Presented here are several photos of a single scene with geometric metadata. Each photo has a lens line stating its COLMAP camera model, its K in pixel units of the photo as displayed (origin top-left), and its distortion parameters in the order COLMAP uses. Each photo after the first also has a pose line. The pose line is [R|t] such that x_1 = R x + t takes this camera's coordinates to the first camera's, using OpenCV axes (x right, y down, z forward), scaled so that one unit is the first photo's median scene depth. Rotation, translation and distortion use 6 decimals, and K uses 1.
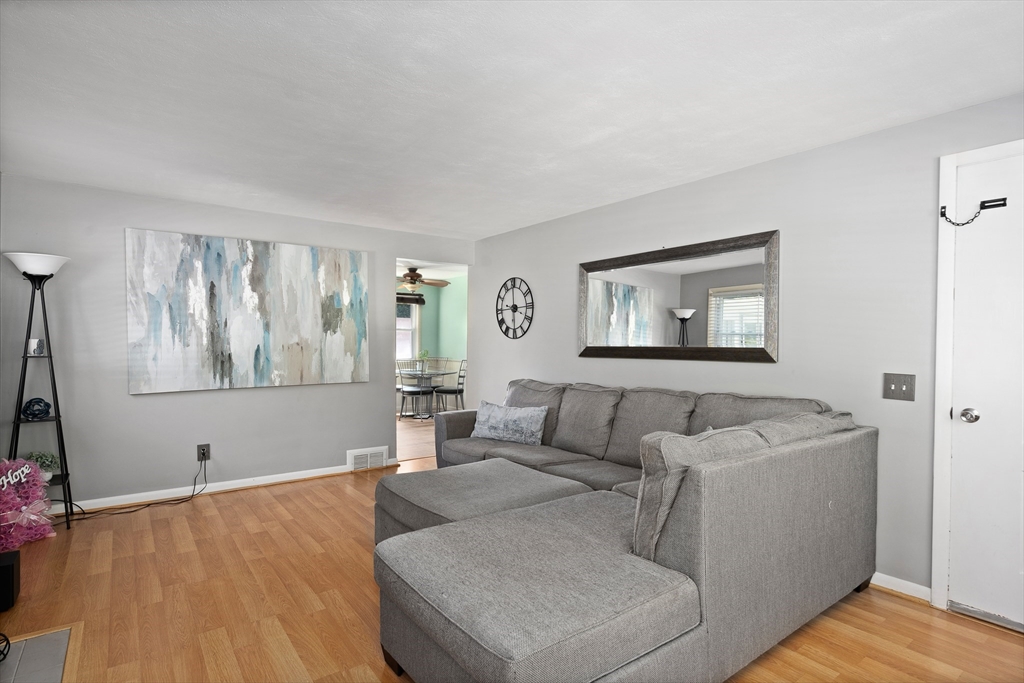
lens RADIAL K [[524.9, 0, 501.7], [0, 524.9, 345.1], [0, 0, 1]] dist [-0.003286, 0.000789]
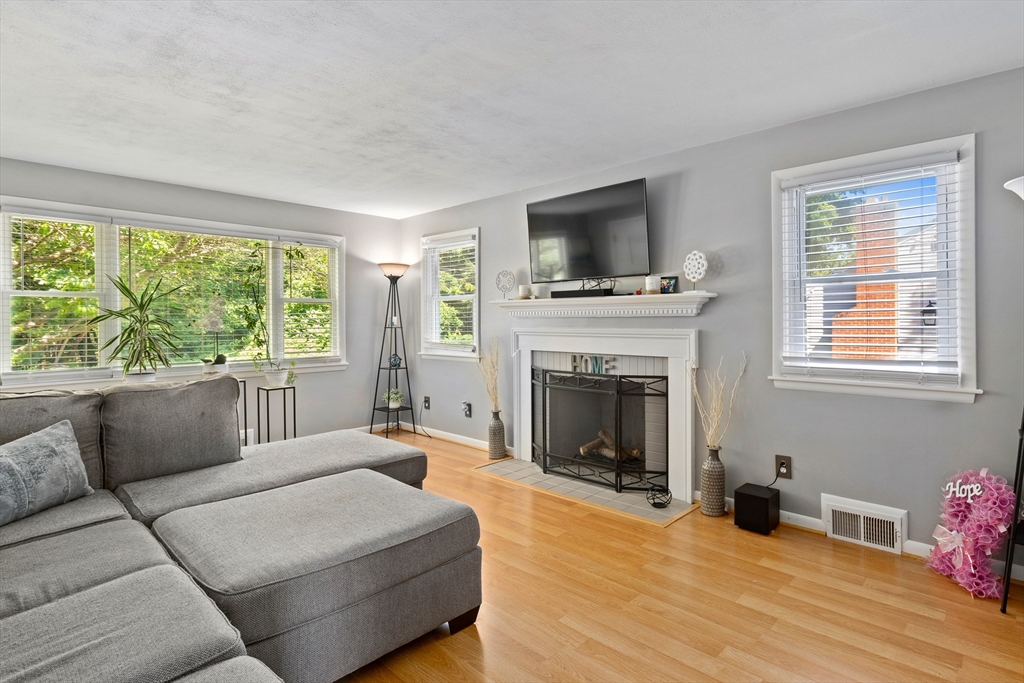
lens RADIAL K [[524.7, 0, 557.7], [0, 524.7, 319.7], [0, 0, 1]] dist [-0.006761, 0.002552]
pose [[-0.976212, -0.001665, -0.216810, -0.136774], [-0.005347, 0.999851, 0.016398, -0.005007], [0.216750, 0.017168, -0.976076, 1.195703]]
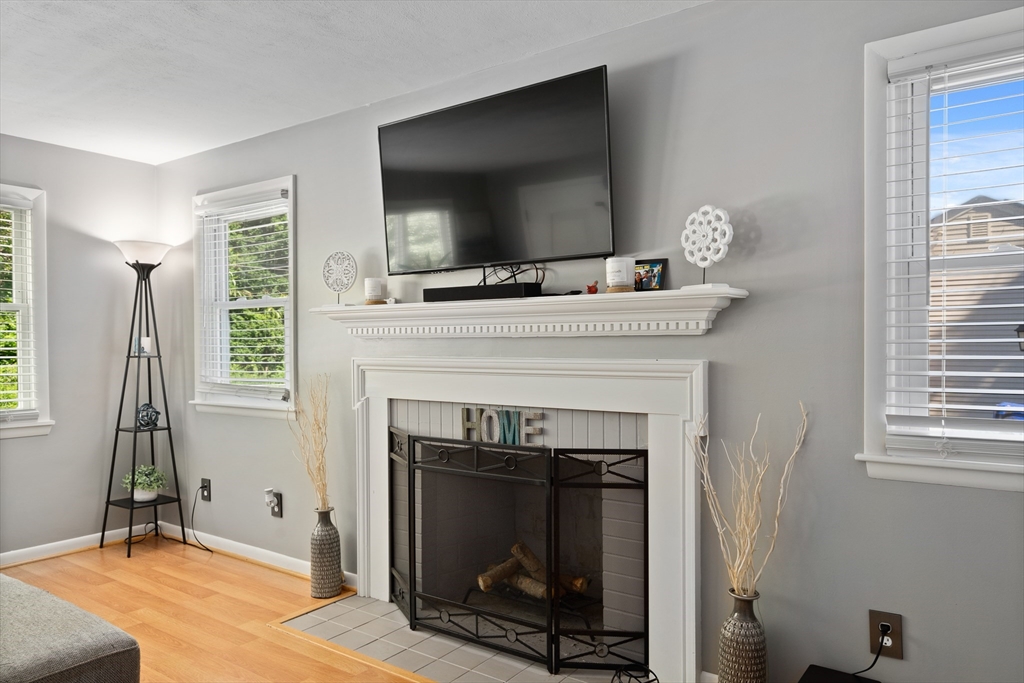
lens RADIAL K [[713.8, 0, 510.9], [0, 713.8, 351.9], [0, 0, 1]] dist [0.009746, 0.000669]
pose [[-0.951032, 0.003430, -0.309073, -0.197417], [-0.005792, 0.999565, 0.028915, -0.000583], [0.309038, 0.029289, -0.950599, 0.949709]]
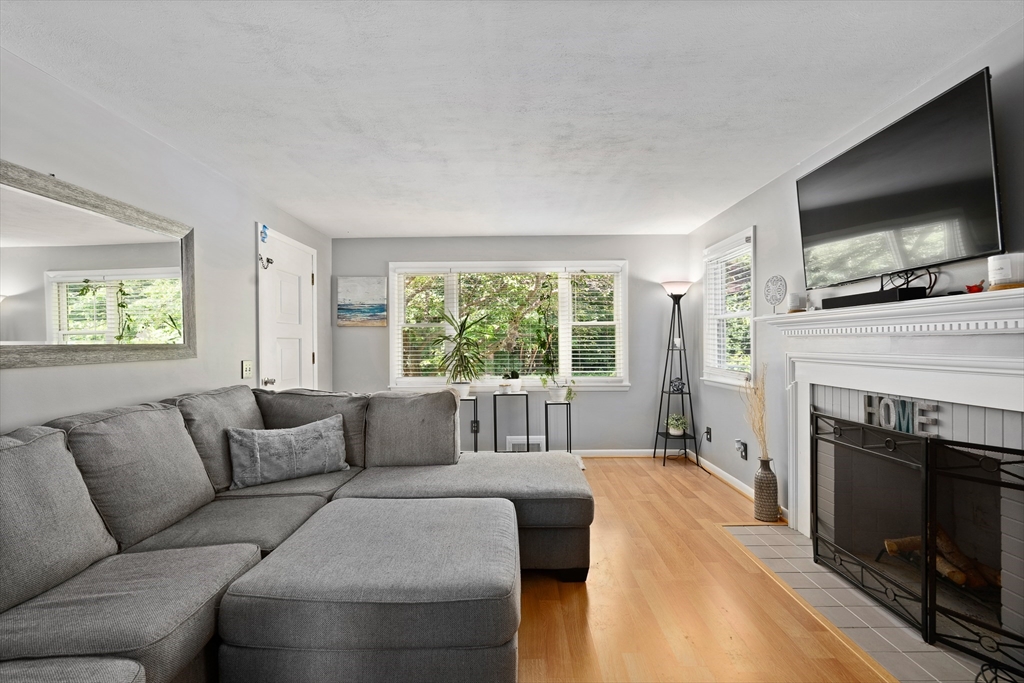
lens RADIAL K [[474.8, 0, 509.1], [0, 474.8, 348.6], [0, 0, 1]] dist [-0.007867, 0.004308]
pose [[-0.801027, -0.005477, 0.598603, -0.366099], [0.014346, 0.999495, 0.028342, -0.001919], [-0.598457, 0.031291, -0.800544, 0.968919]]
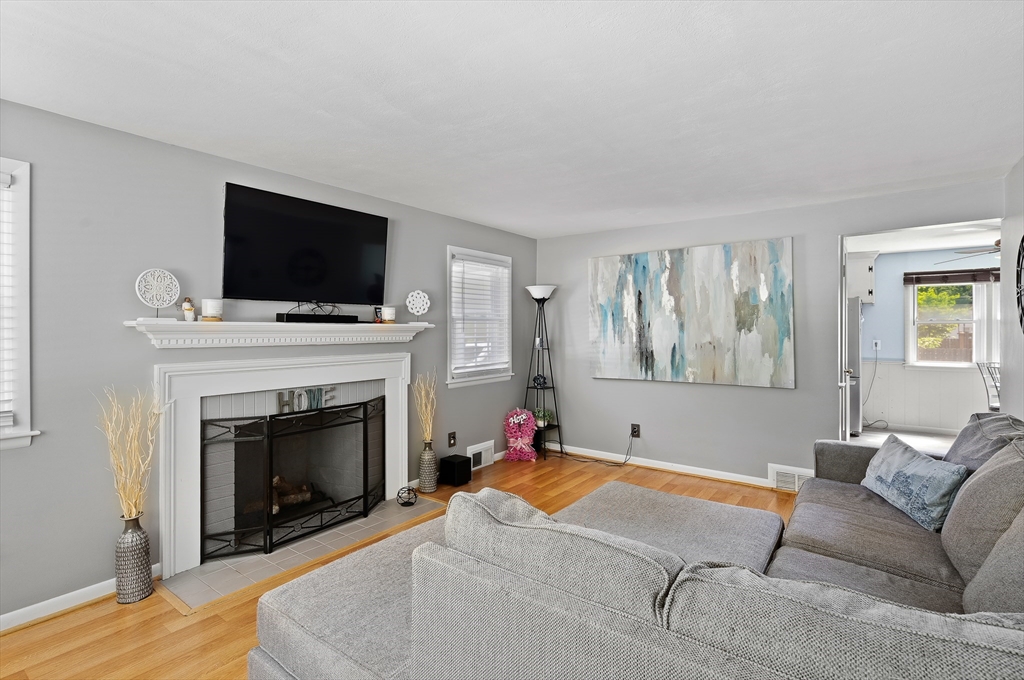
lens RADIAL K [[474.8, 0, 516.4], [0, 474.8, 331.3], [0, 0, 1]] dist [-0.007867, 0.004308]
pose [[0.297943, -0.008675, -0.954544, 0.398749], [-0.010837, 0.999864, -0.012469, -0.010052], [0.954522, 0.014059, 0.297809, 0.396948]]
